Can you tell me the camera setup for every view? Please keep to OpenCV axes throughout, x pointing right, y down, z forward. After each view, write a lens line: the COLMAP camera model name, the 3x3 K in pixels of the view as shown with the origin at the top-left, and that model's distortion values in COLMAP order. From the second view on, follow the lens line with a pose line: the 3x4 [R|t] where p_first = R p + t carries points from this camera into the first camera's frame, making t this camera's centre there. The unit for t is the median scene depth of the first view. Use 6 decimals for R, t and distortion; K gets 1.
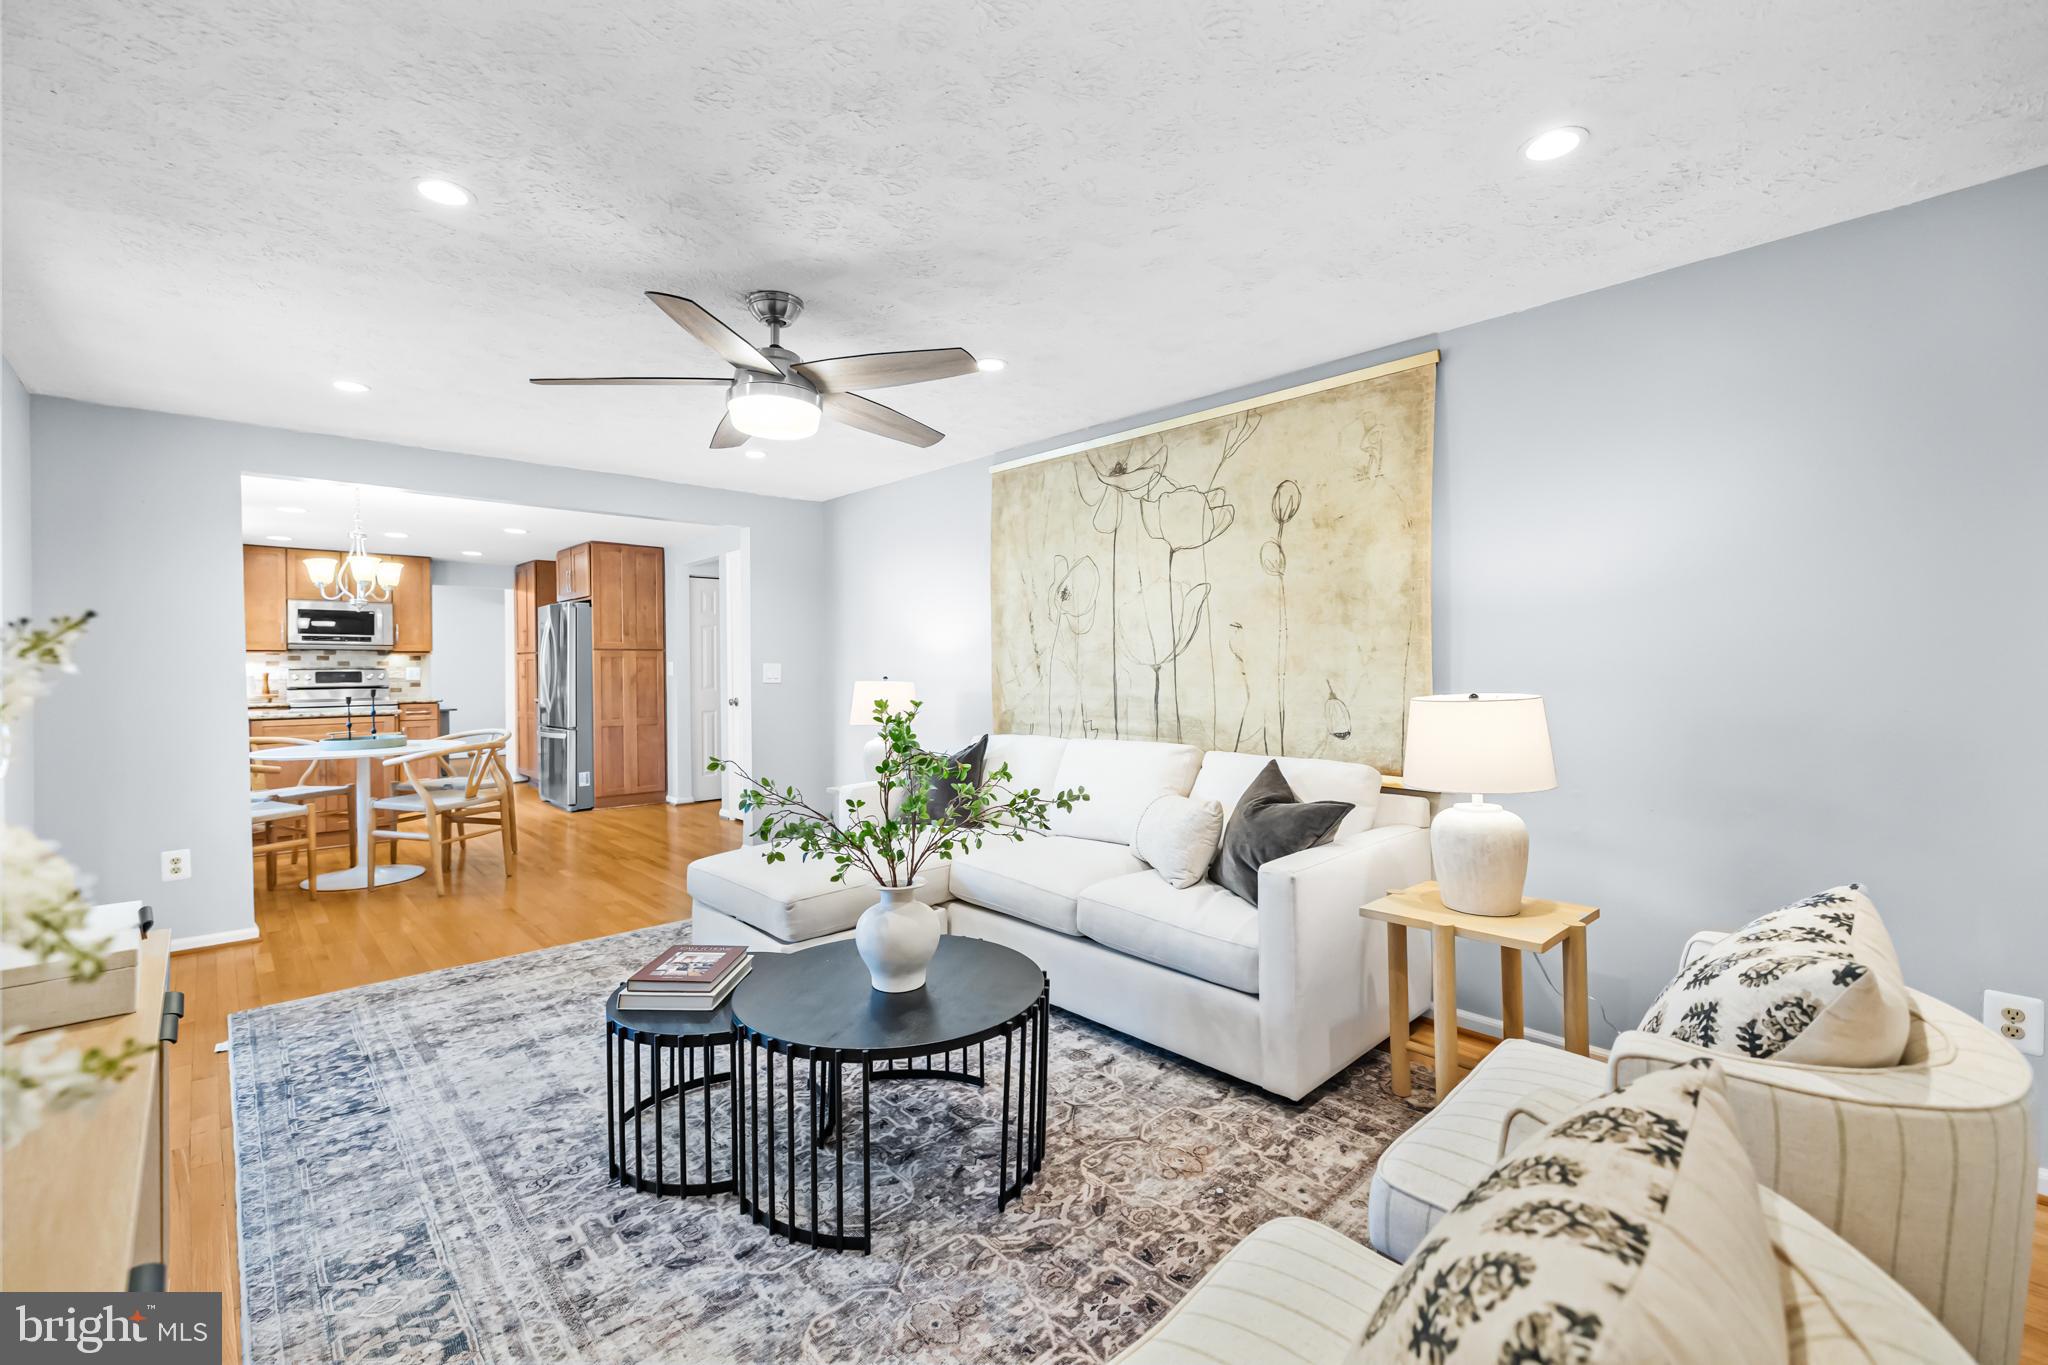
lens RADIAL K [[879.8, 0, 1024.1], [0, 879.8, 670.4], [0, 0, 1]] dist [0.005055, -0.001187]
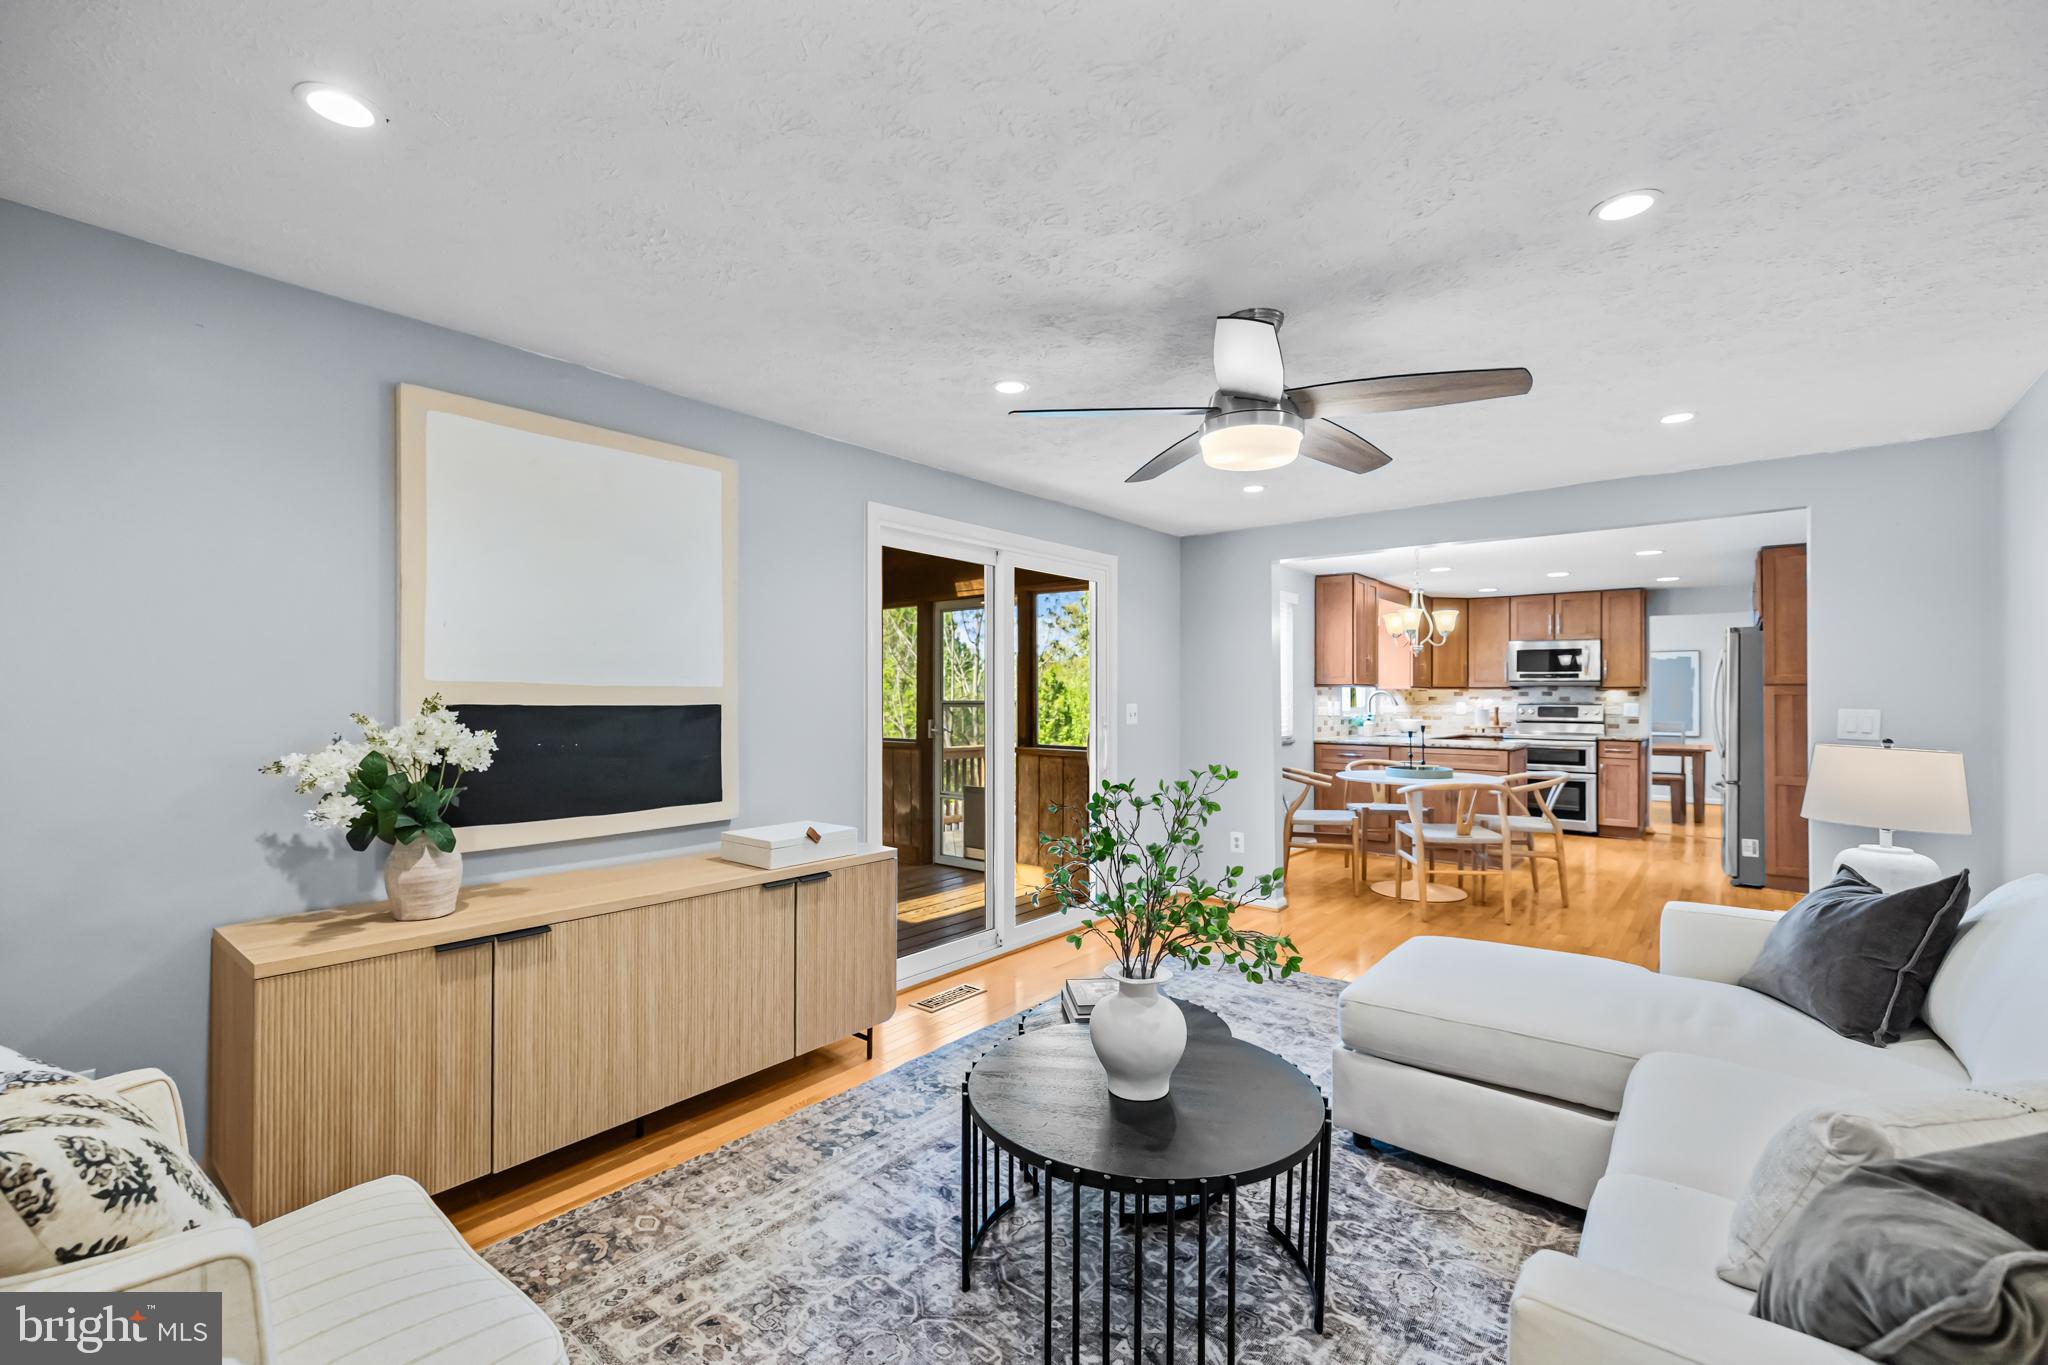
lens RADIAL K [[879.8, 0, 999.7], [0, 879.8, 691.7], [0, 0, 1]] dist [0.005055, -0.001187]
pose [[0.128970, 0.001717, -0.991647, 0.207089], [-0.010340, 0.999946, 0.000387, -0.011133], [0.991595, 0.010204, 0.128981, 0.216289]]
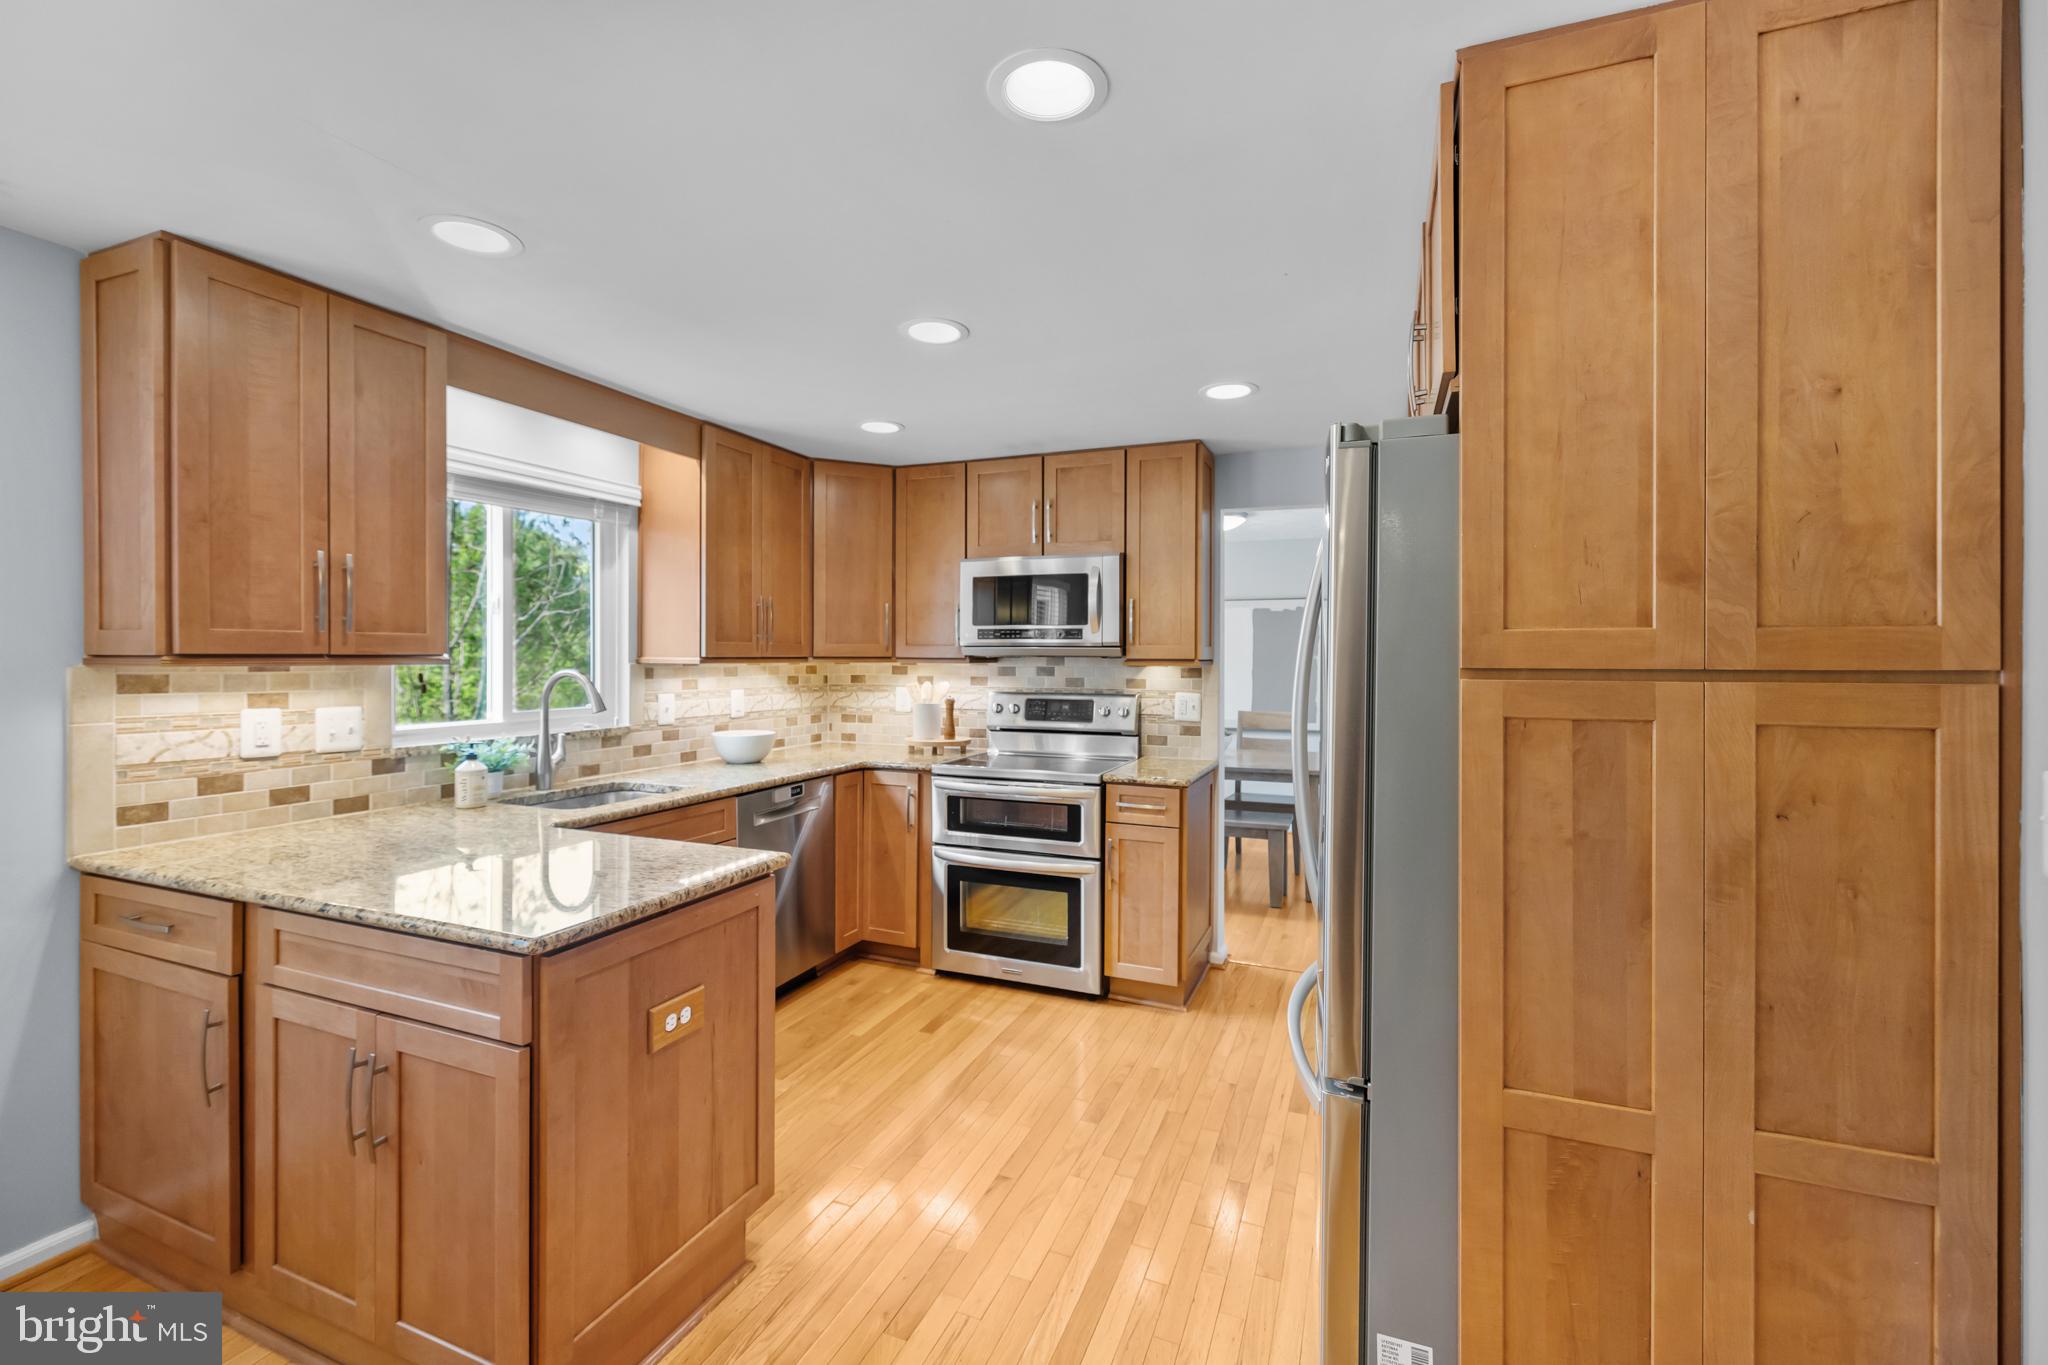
lens RADIAL K [[879.8, 0, 1011.8], [0, 879.8, 662.1], [0, 0, 1]] dist [0.005055, -0.001187]
pose [[0.419379, 0.012730, -0.907722, -0.365259], [-0.012062, 0.999892, 0.008450, -0.025973], [0.907731, 0.007405, 0.419487, 0.840168]]
